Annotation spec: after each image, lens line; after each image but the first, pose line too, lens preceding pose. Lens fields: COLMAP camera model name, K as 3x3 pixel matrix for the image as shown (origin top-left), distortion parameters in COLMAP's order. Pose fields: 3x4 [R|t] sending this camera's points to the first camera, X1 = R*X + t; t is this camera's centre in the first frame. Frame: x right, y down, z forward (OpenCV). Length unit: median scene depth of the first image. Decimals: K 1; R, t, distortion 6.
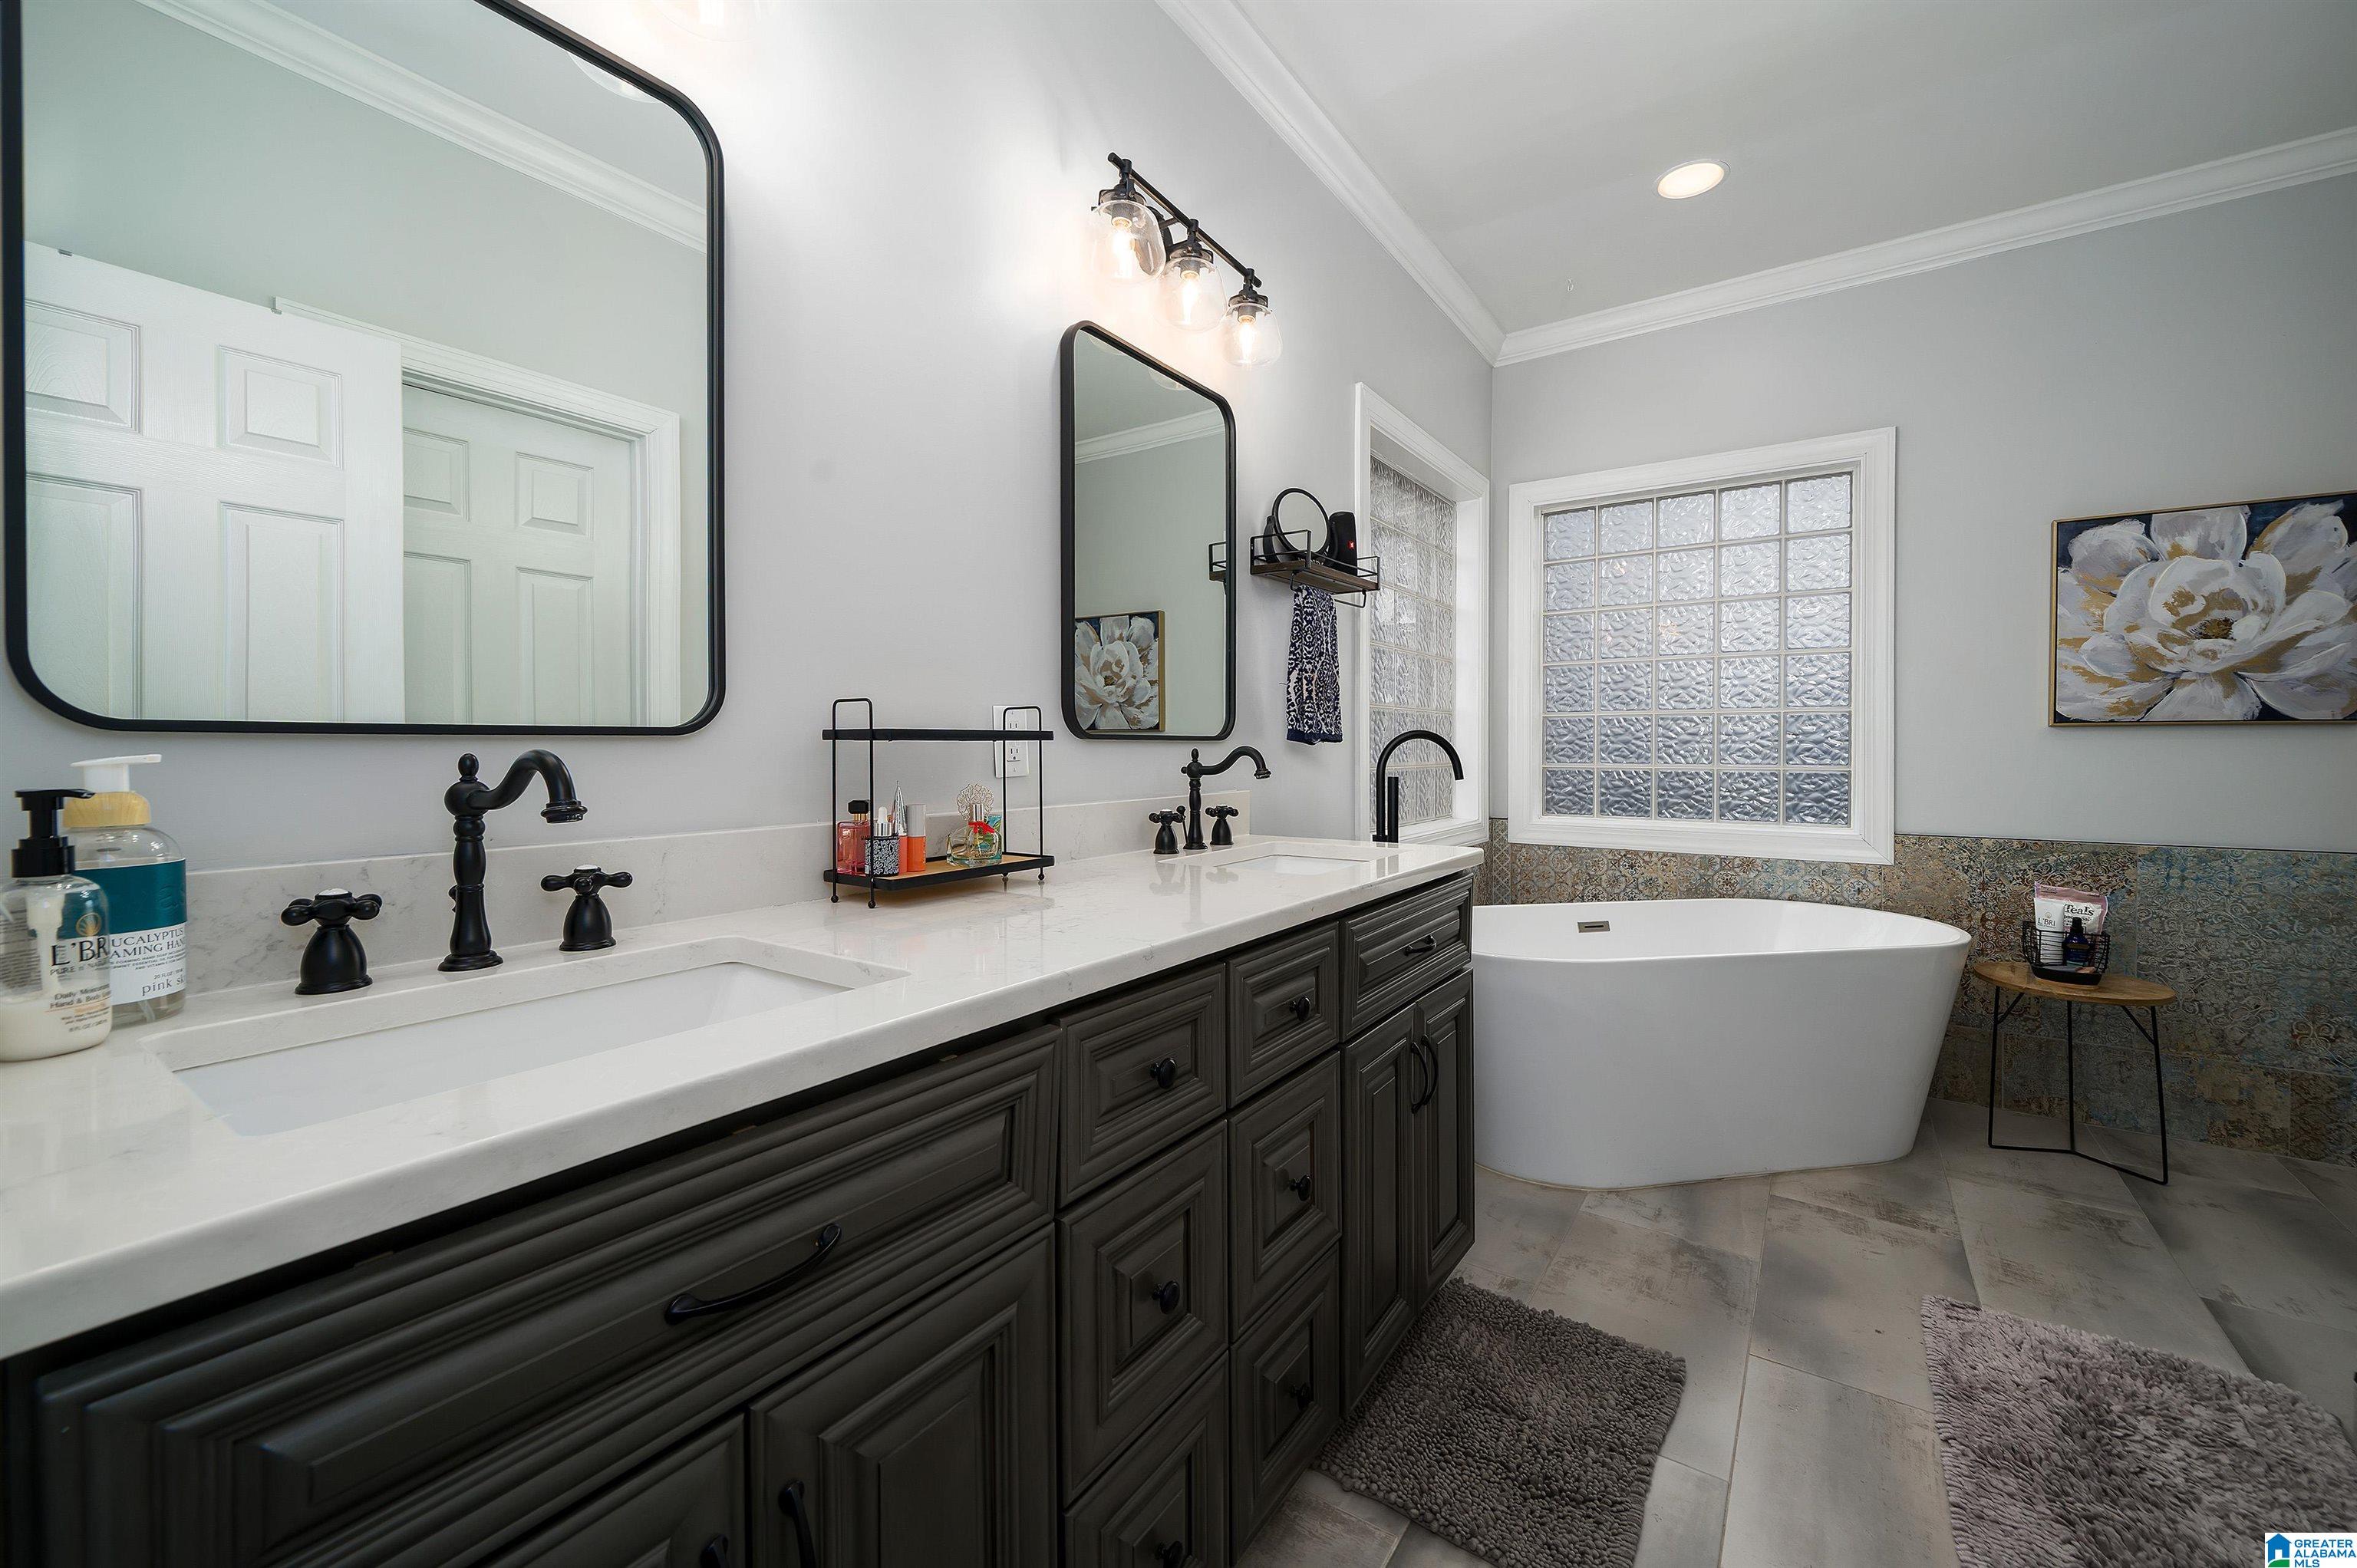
lens RADIAL K [[952.2, 0, 1160.3], [0, 952.2, 750.5], [0, 0, 1]] dist [-0.004109, -0.000365]
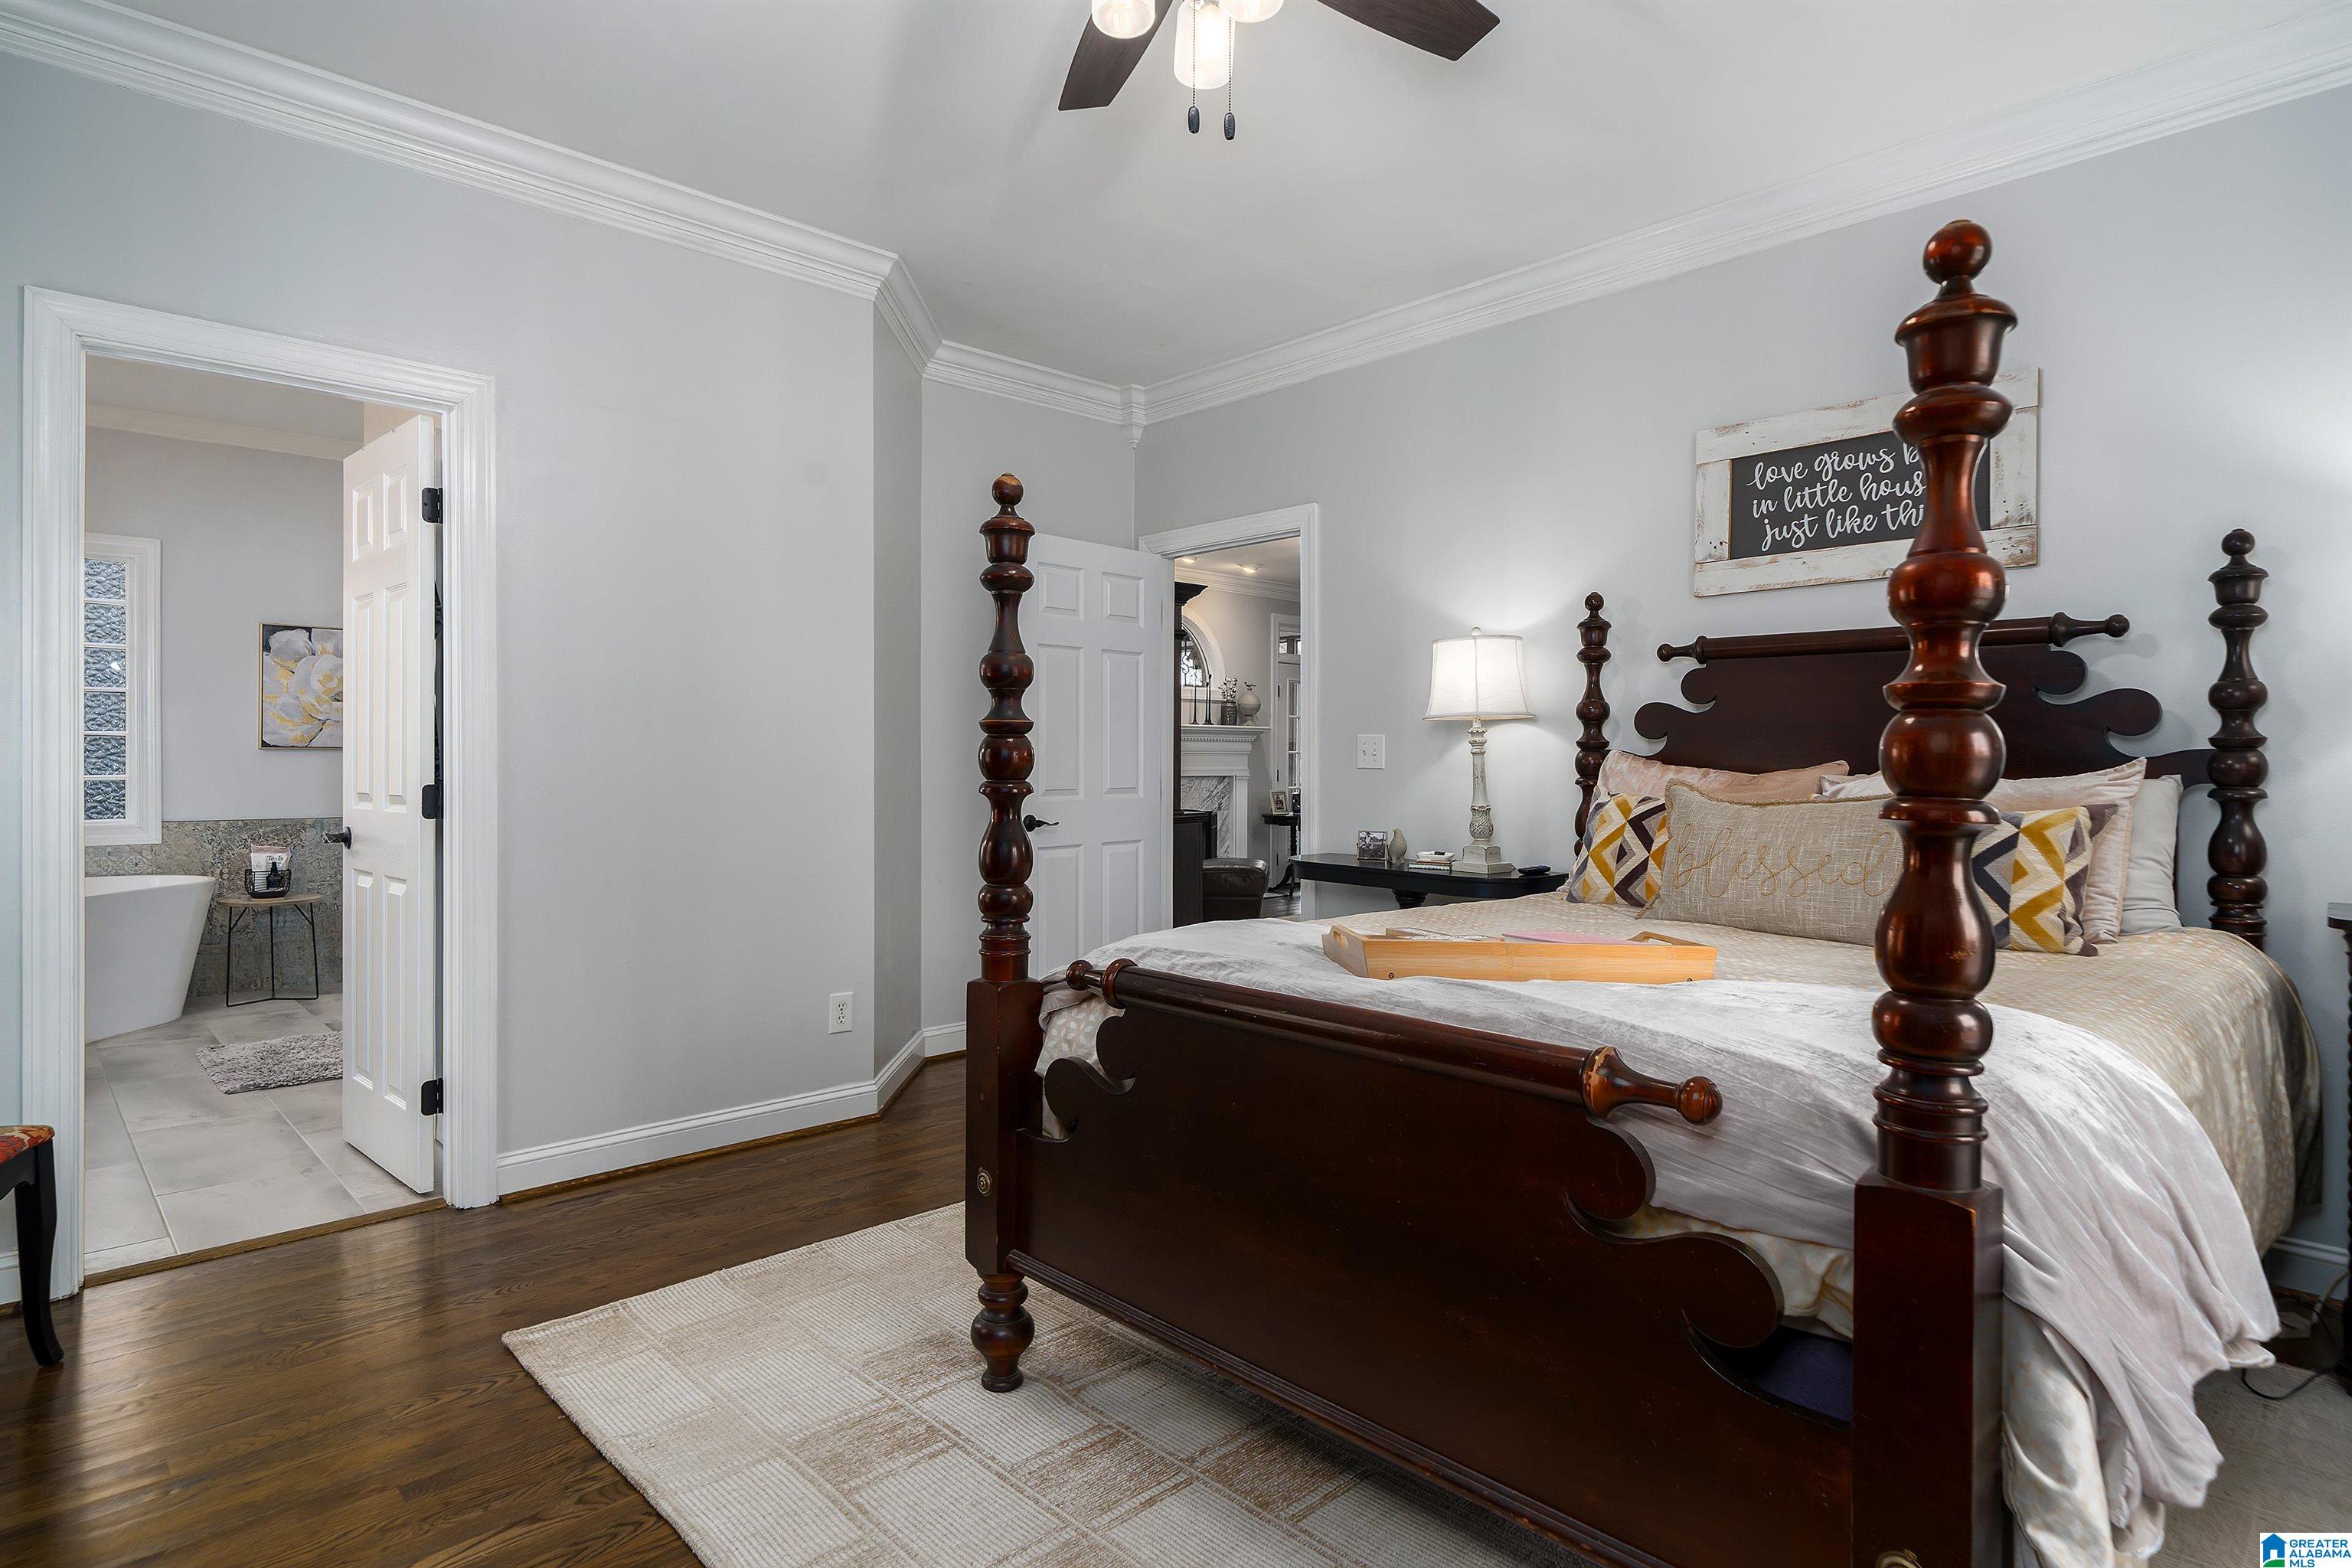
lens RADIAL K [[1243.2, 0, 1174.7], [0, 1243.2, 780.4], [0, 0, 1]] dist [-0.006085, -0.001038]
pose [[0.188560, -0.003699, 0.982055, -0.868484], [0.003935, 0.999988, 0.003011, 0.029453], [-0.982054, 0.003296, 0.188573, -0.959539]]
